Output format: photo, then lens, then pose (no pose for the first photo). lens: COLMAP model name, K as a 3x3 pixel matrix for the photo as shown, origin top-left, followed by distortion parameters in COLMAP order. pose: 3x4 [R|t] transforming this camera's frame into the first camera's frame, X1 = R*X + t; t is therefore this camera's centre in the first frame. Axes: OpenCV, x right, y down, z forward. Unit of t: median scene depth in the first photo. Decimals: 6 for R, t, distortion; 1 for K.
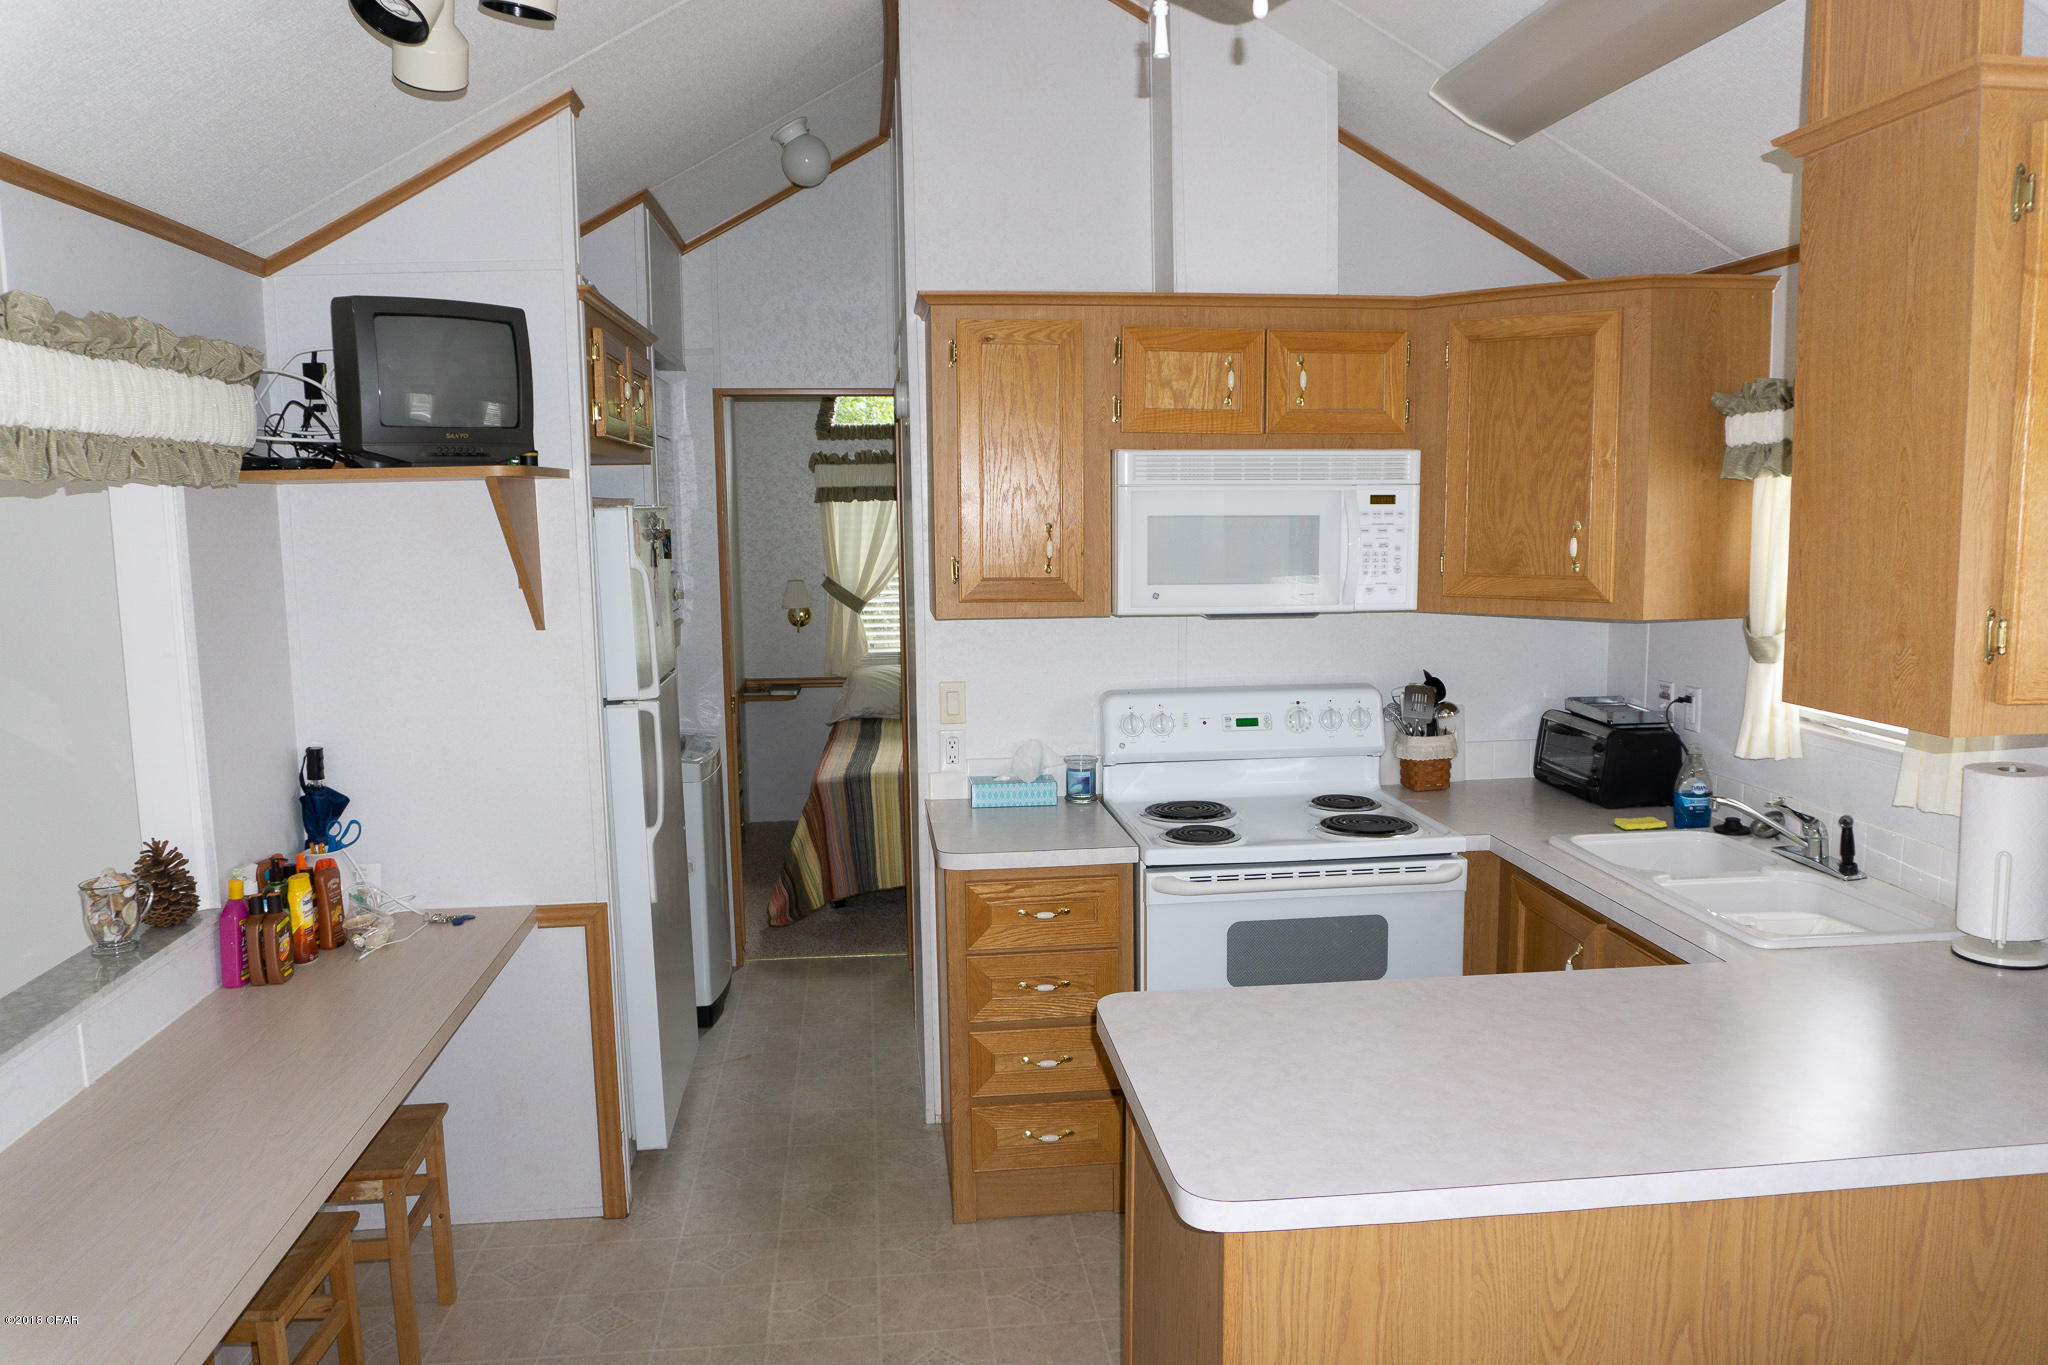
lens RADIAL K [[1431.9, 0, 1027.4], [0, 1431.9, 674.0], [0, 0, 1]] dist [-0.049967, 0.003465]
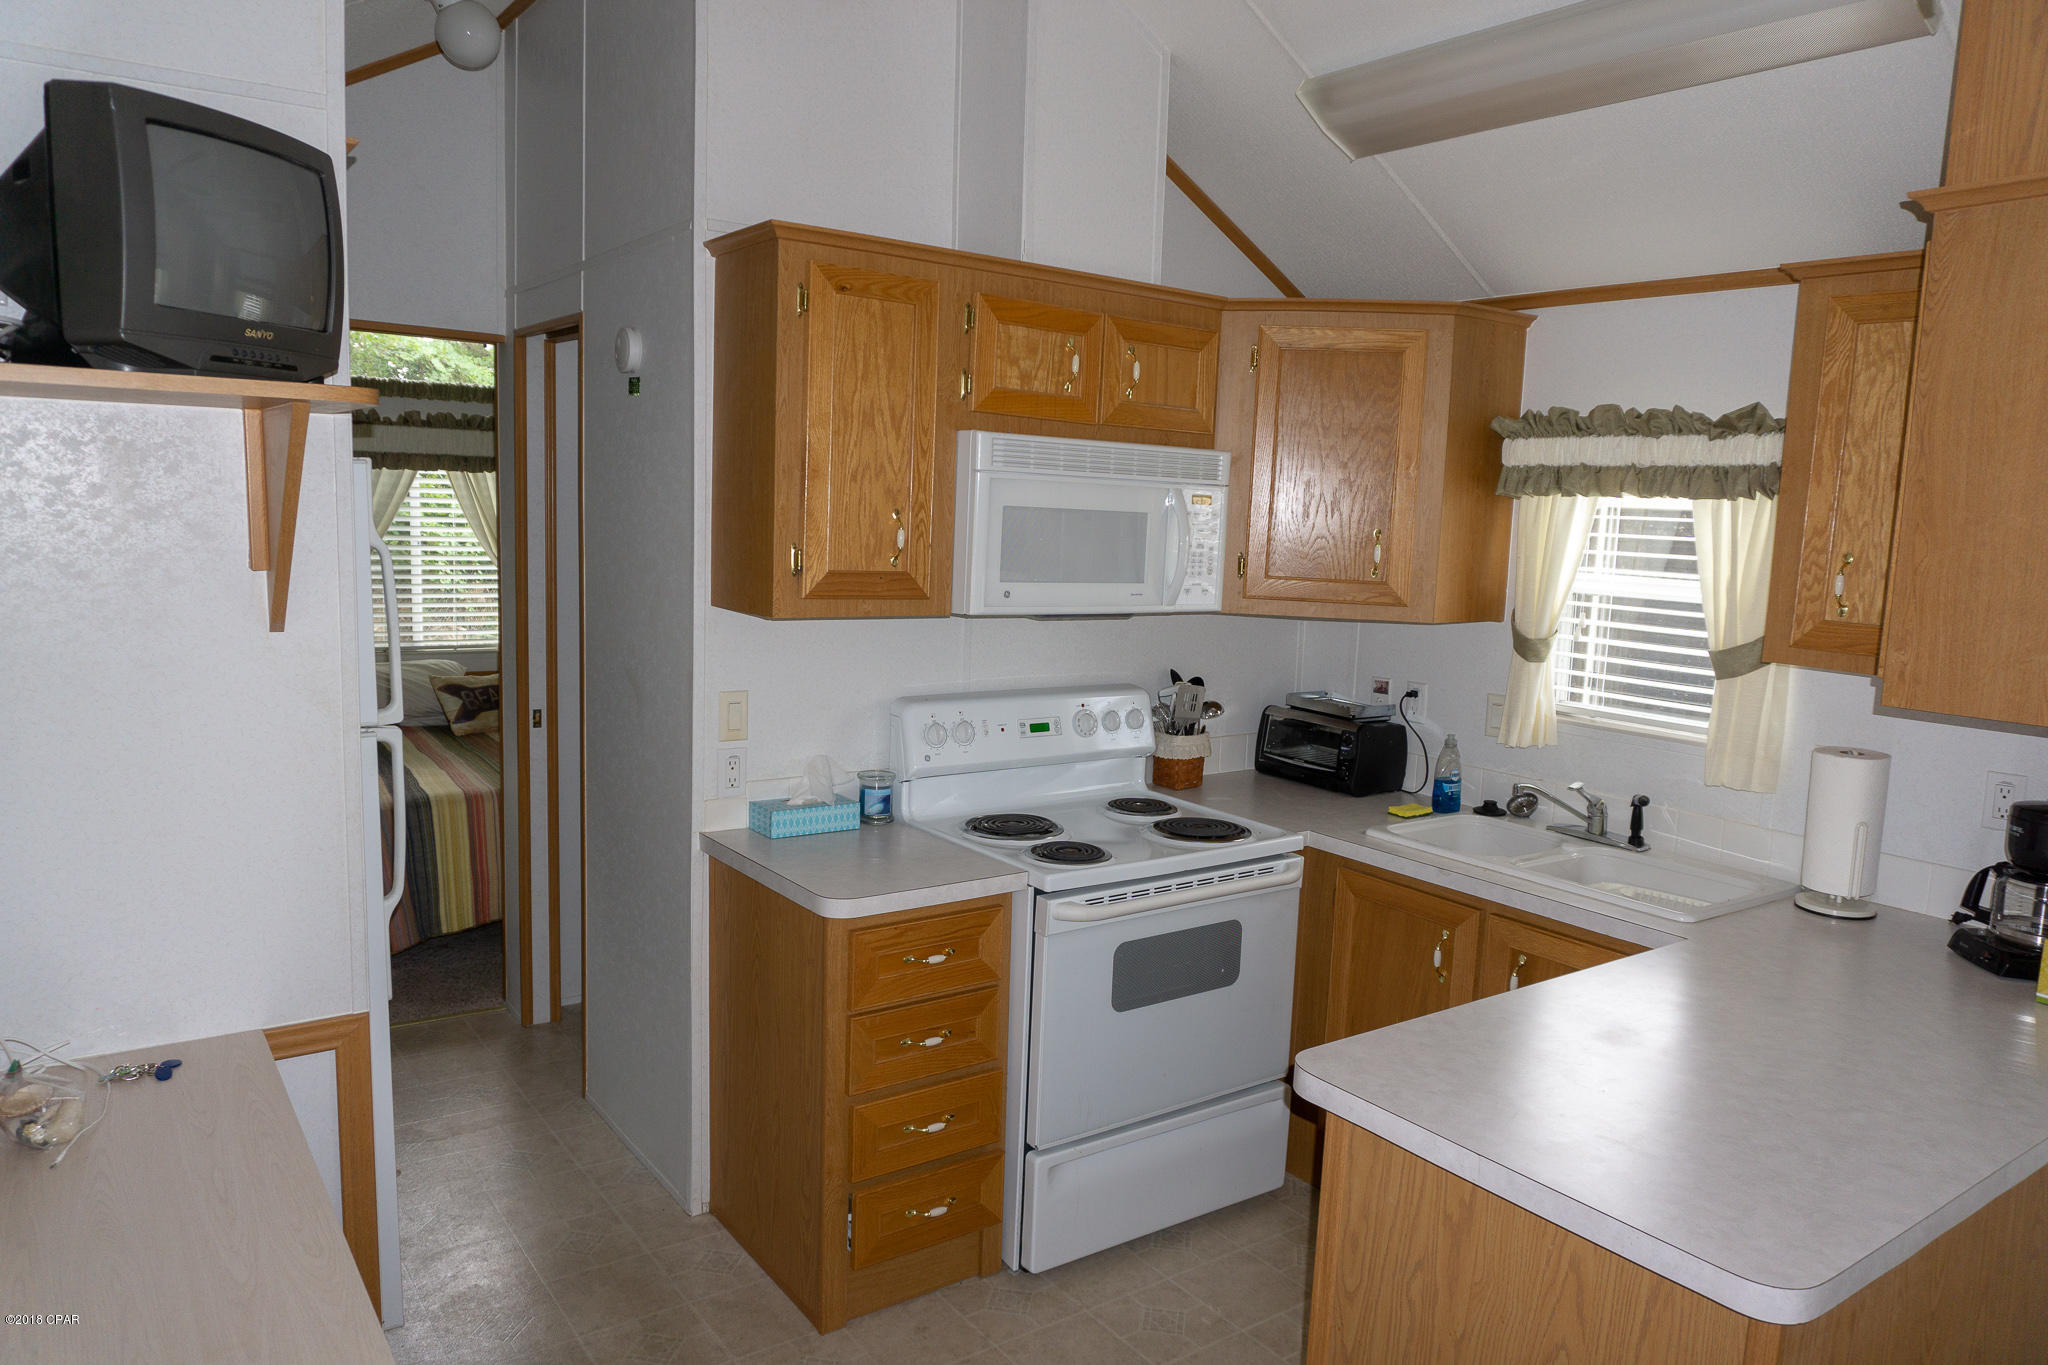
lens RADIAL K [[1377.4, 0, 1043.0], [0, 1377.4, 680.2], [0, 0, 1]] dist [-0.014802, -0.002053]
pose [[0.870904, -0.015103, 0.491222, -0.330636], [0.007908, 0.999829, 0.016721, -0.014659], [-0.491390, -0.010678, 0.870874, 0.229329]]
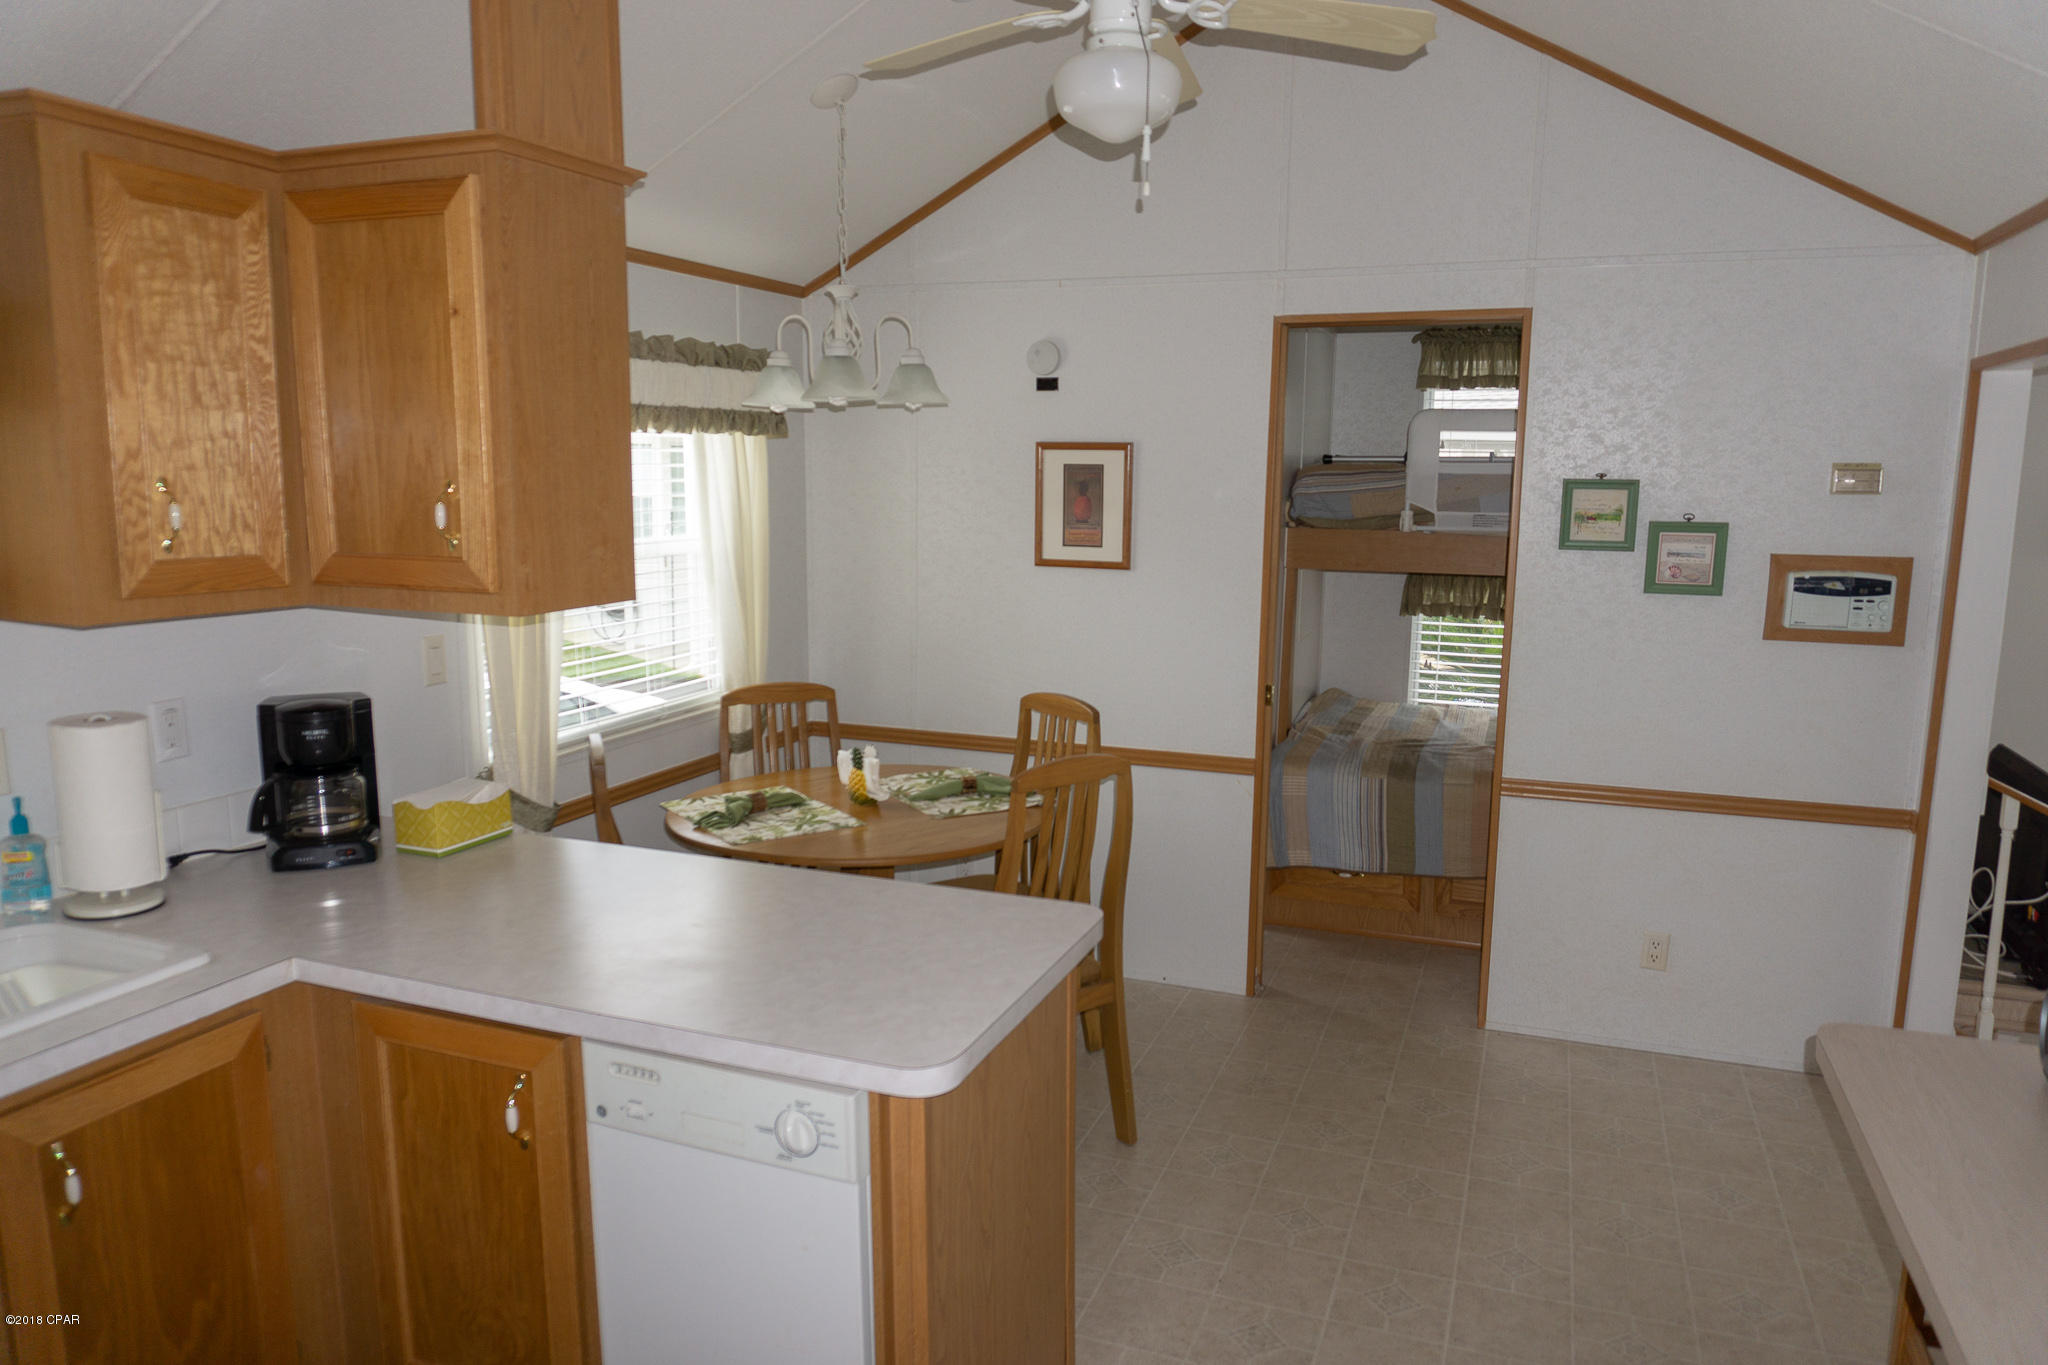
lens RADIAL K [[1377.4, 0, 1028.1], [0, 1377.4, 690.8], [0, 0, 1]] dist [-0.014802, -0.002053]
pose [[-0.885677, -0.066688, 0.459487, -0.226735], [0.059962, 0.964916, 0.255621, -0.115027], [-0.460413, 0.253950, -0.850605, 1.078045]]
